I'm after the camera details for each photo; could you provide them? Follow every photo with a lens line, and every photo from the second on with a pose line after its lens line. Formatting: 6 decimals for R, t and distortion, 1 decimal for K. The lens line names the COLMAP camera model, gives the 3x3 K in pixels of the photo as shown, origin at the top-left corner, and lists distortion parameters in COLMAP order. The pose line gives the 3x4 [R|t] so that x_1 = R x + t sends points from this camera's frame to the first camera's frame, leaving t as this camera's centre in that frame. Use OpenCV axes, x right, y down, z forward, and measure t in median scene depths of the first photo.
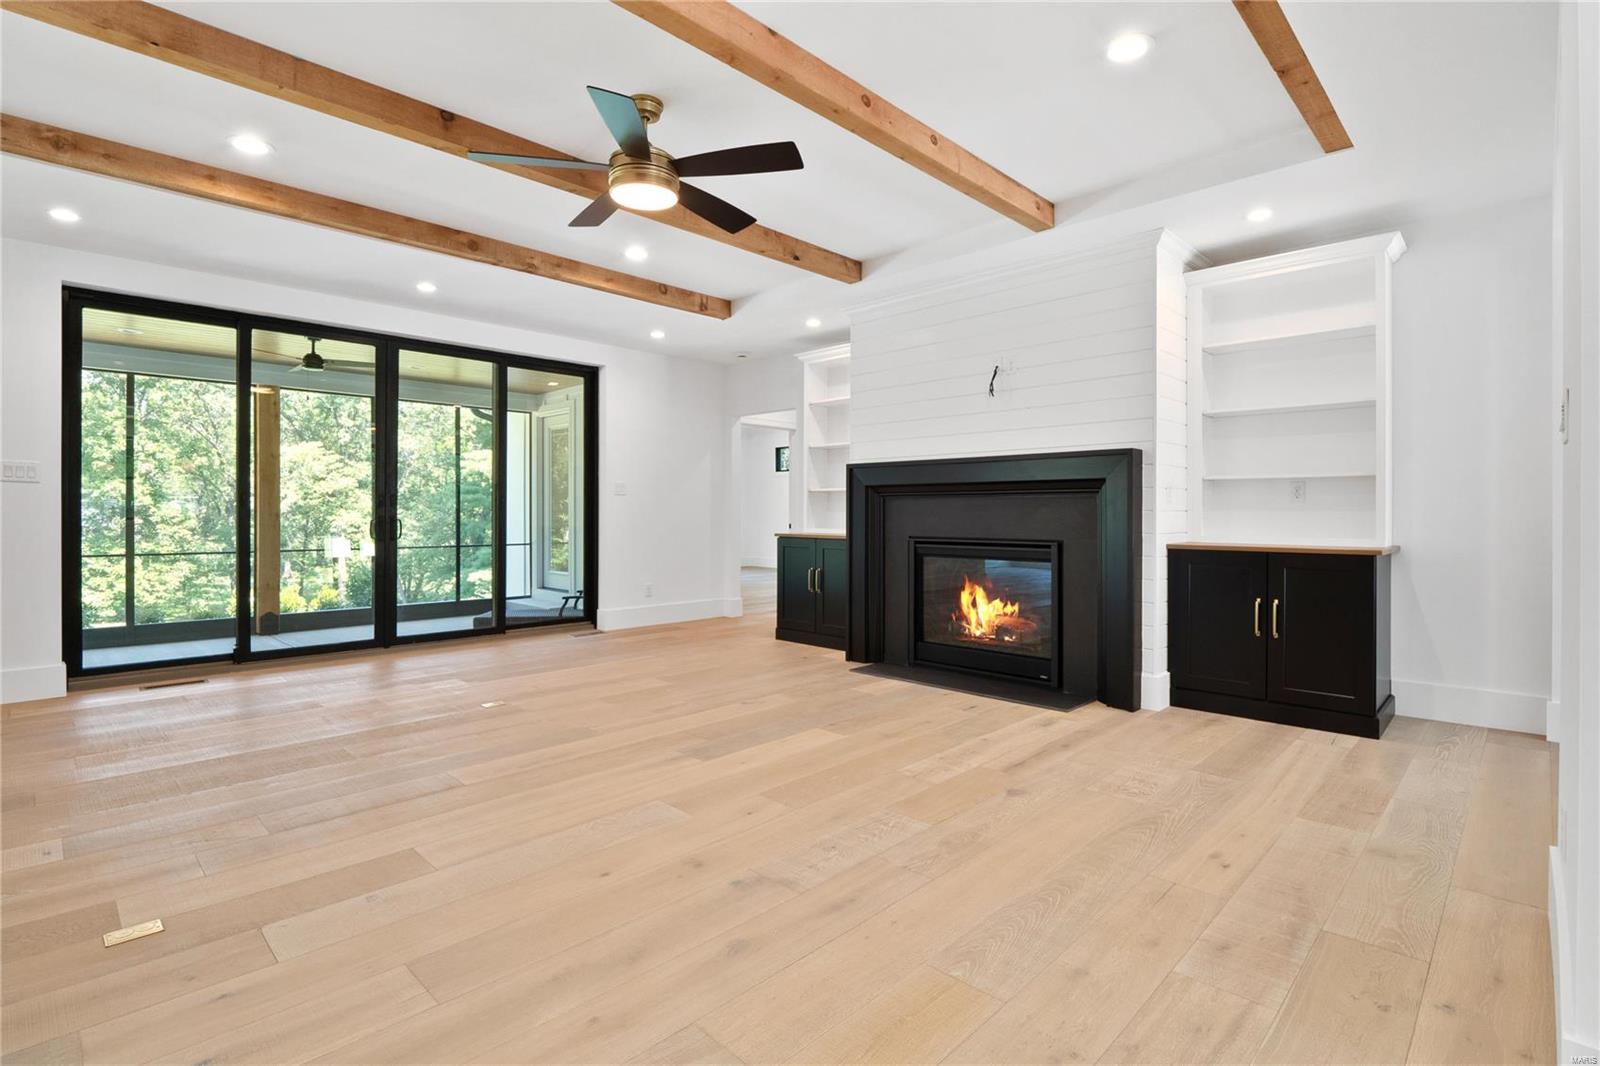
lens RADIAL K [[772.6, 0, 802.8], [0, 772.6, 503.5], [0, 0, 1]] dist [-0.008564, -0.000791]
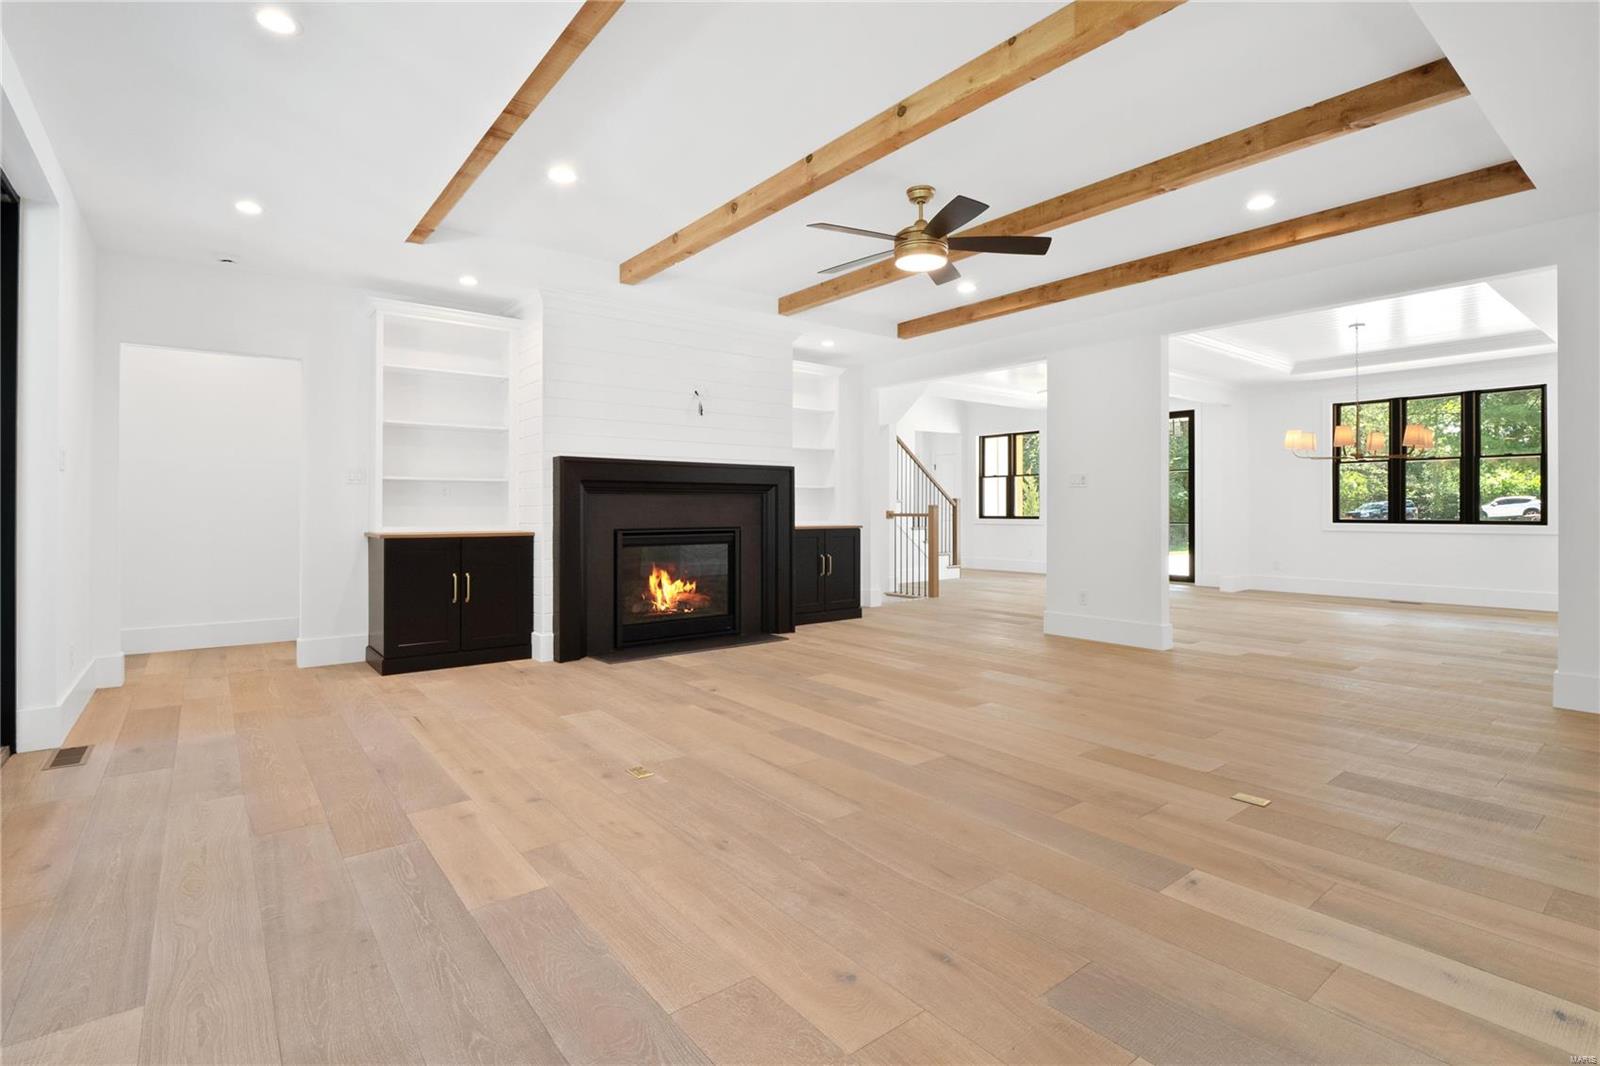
lens RADIAL K [[756.8, 0, 809.2], [0, 756.8, 512.6], [0, 0, 1]] dist [-0.001679, -0.000956]
pose [[0.124419, -0.006550, 0.992208, -1.305934], [-0.012969, 0.999882, 0.008227, 0.009126], [-0.992145, -0.013891, 0.124319, 0.907575]]
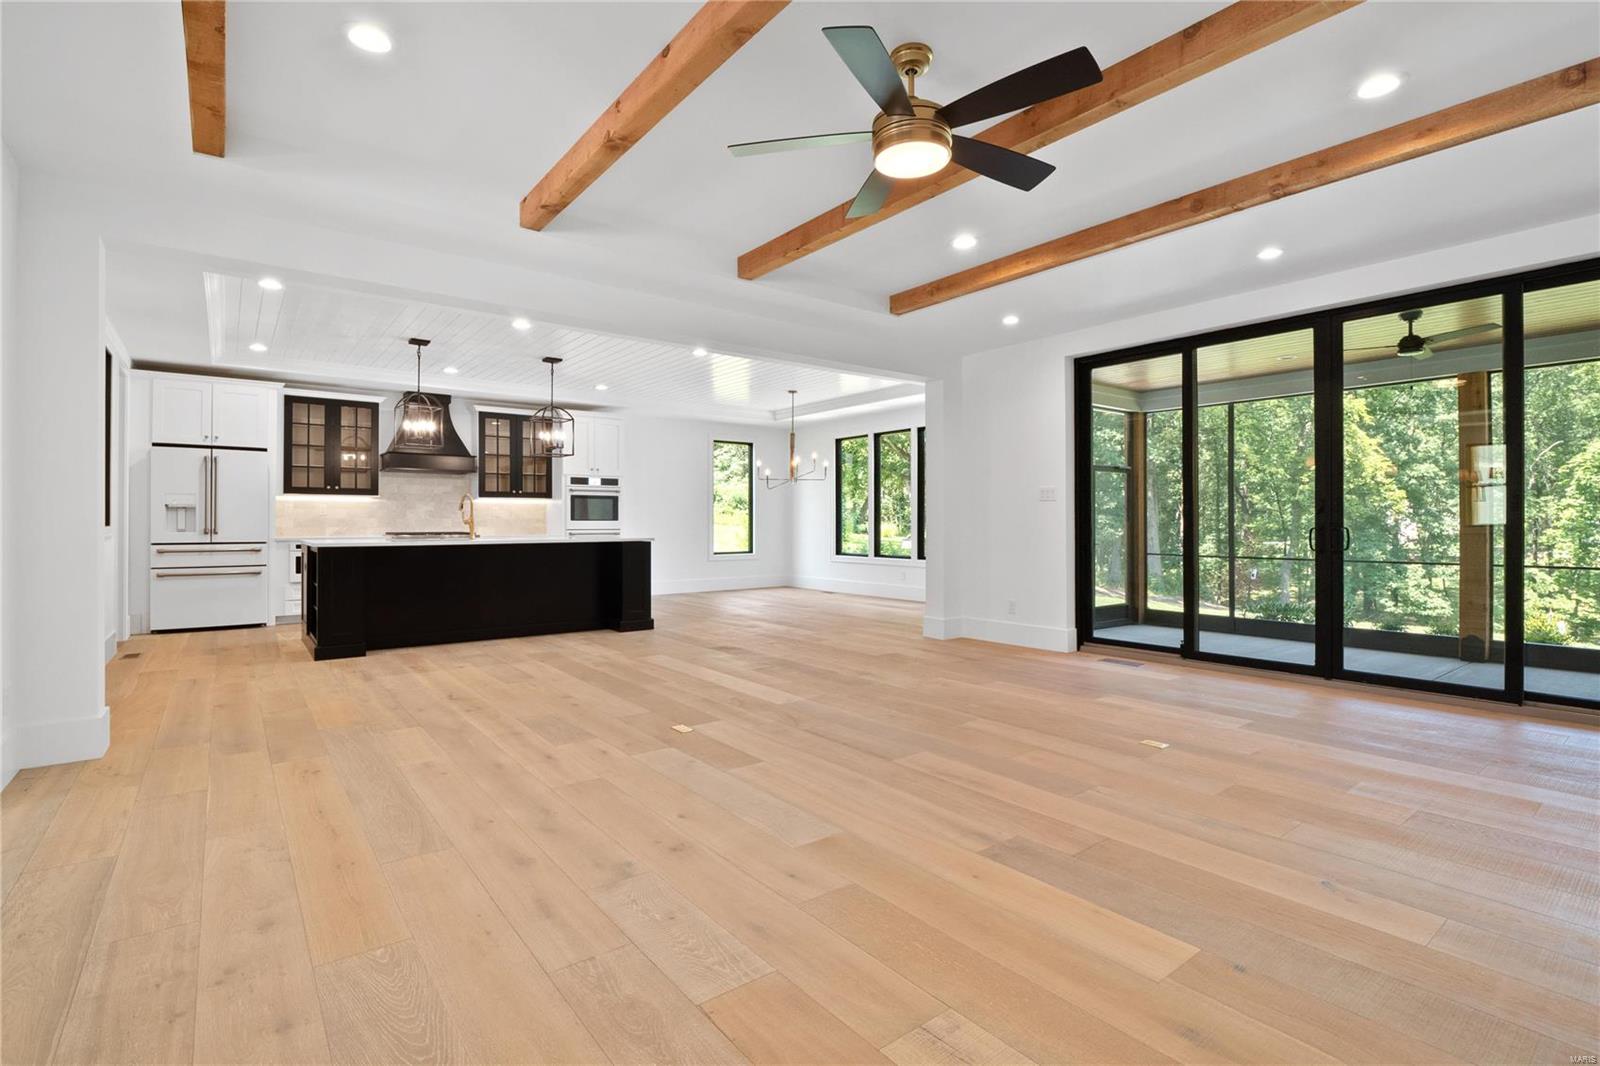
lens RADIAL K [[752.6, 0, 799.7], [0, 752.6, 515.0], [0, 0, 1]] dist [-0.003199, -0.000923]
pose [[-0.146472, -0.007492, -0.989186, 0.583385], [0.015057, 0.999839, -0.009802, 0.009380], [0.989100, -0.016330, -0.146336, 0.880744]]
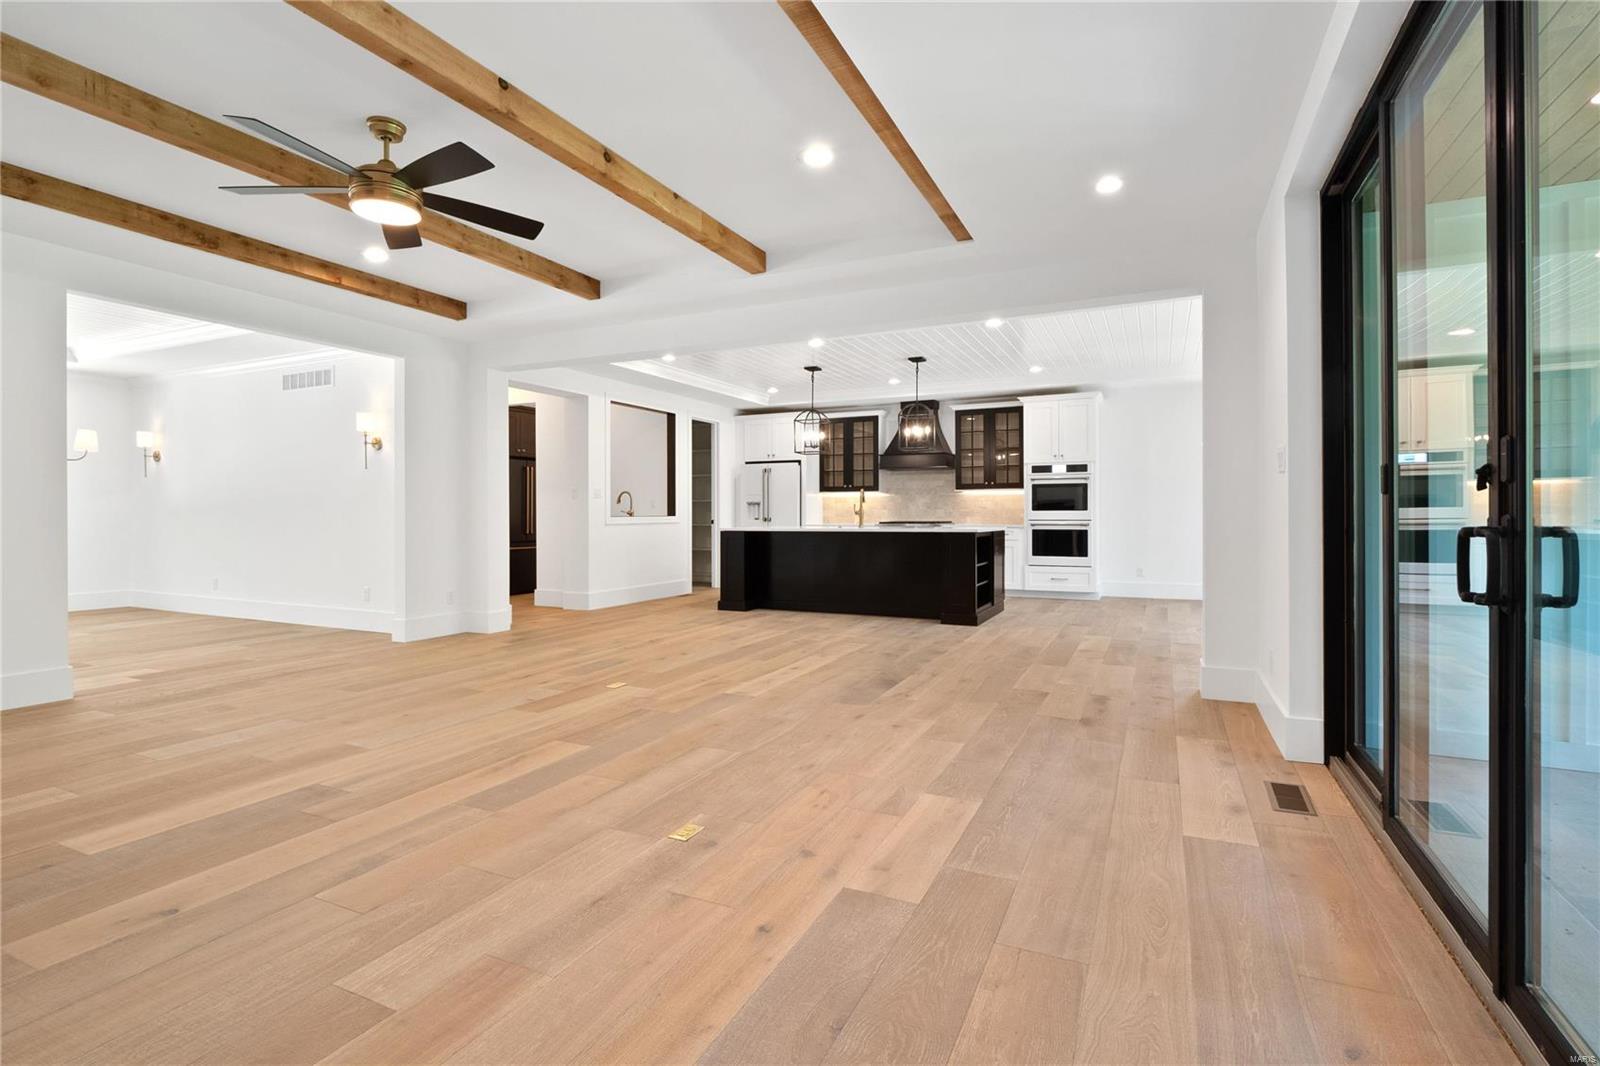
lens RADIAL K [[752.6, 0, 799.7], [0, 752.6, 515.0], [0, 0, 1]] dist [-0.003199, -0.000923]
pose [[-0.947648, 0.005415, -0.319272, -0.360046], [0.009657, 0.999885, -0.011705, 0.028637], [0.319171, -0.014175, -0.947591, 1.897554]]
